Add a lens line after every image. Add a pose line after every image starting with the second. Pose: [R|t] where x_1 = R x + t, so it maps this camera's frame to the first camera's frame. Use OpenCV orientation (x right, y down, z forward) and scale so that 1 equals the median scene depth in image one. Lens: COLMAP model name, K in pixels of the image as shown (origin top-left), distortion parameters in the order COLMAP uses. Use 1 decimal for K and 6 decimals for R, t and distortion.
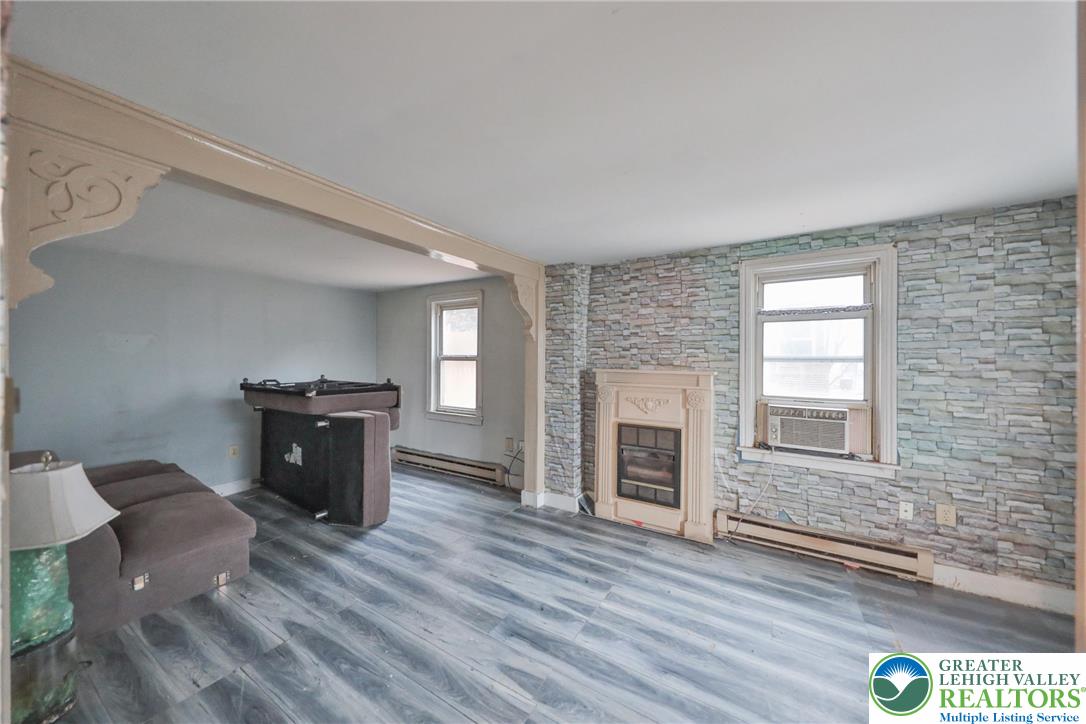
lens RADIAL K [[379.2, 0, 553.9], [0, 379.2, 359.2], [0, 0, 1]] dist [0.001094, -0.000076]
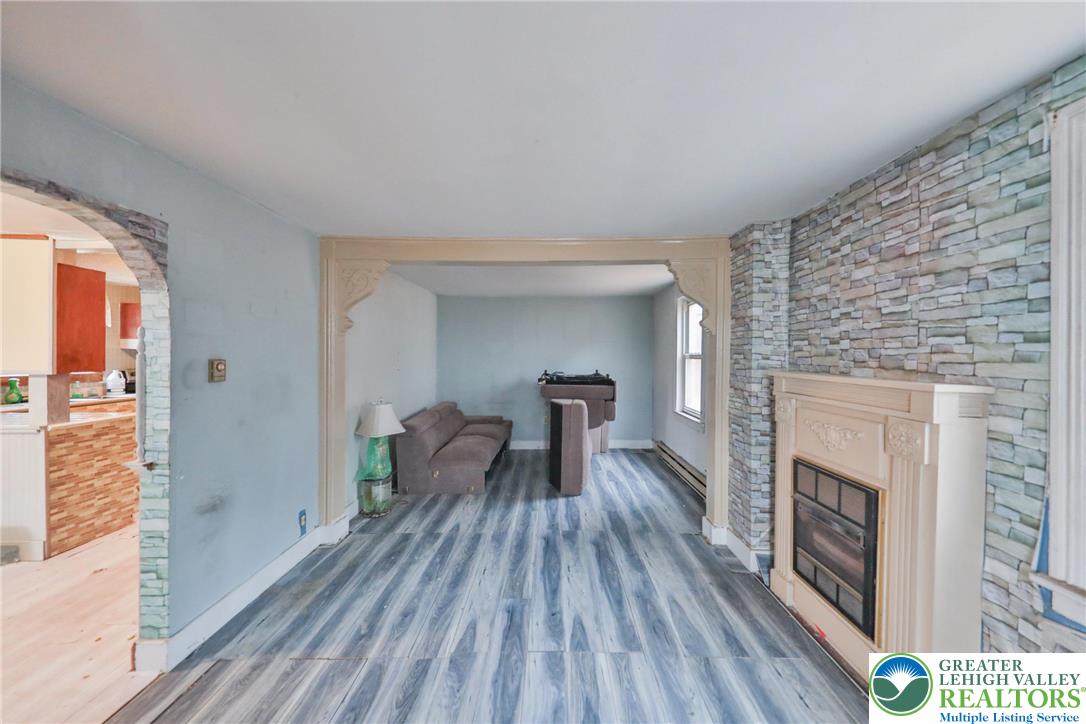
lens RADIAL K [[386.0, 0, 552.6], [0, 386.0, 357.2], [0, 0, 1]] dist [-0.008630, -0.000150]
pose [[0.512753, 0.003603, -0.858528, 0.549210], [-0.007368, 0.999973, -0.000204, 0.002879], [0.858504, 0.006430, 0.512766, 0.336679]]
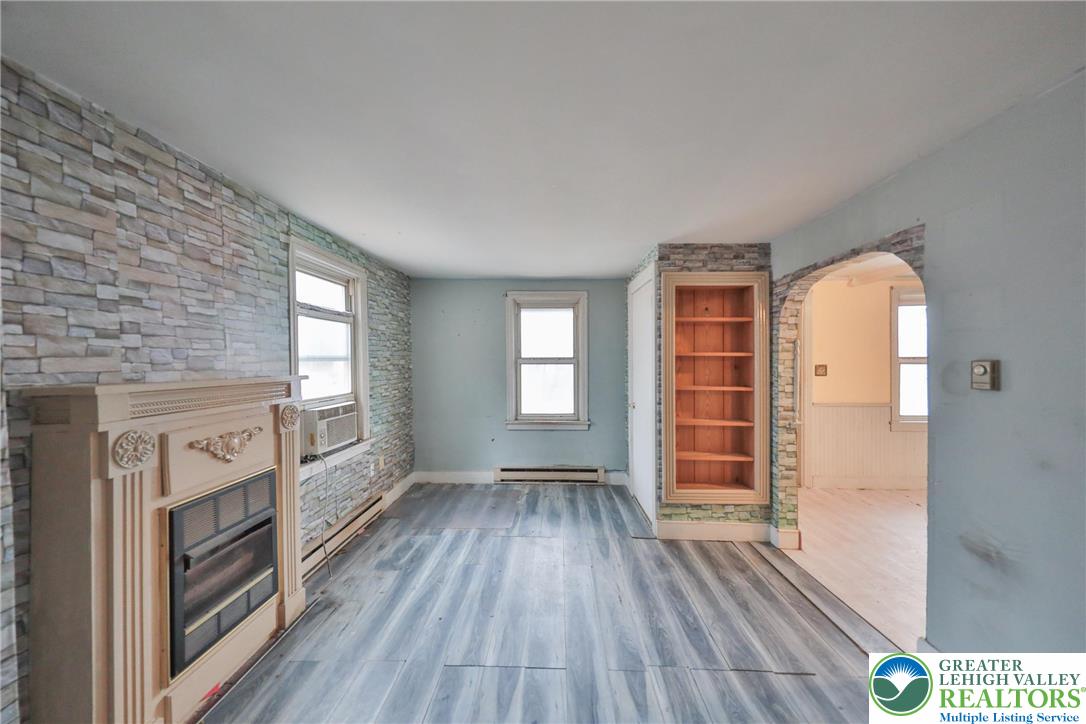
lens RADIAL K [[369.5, 0, 543.4], [0, 369.5, 361.6], [0, 0, 1]] dist [0.000540, -0.000051]
pose [[-0.480324, -0.005915, 0.877071, -0.420676], [0.007976, 0.999906, 0.011111, 0.002161], [-0.877055, 0.012332, -0.480232, 0.885651]]
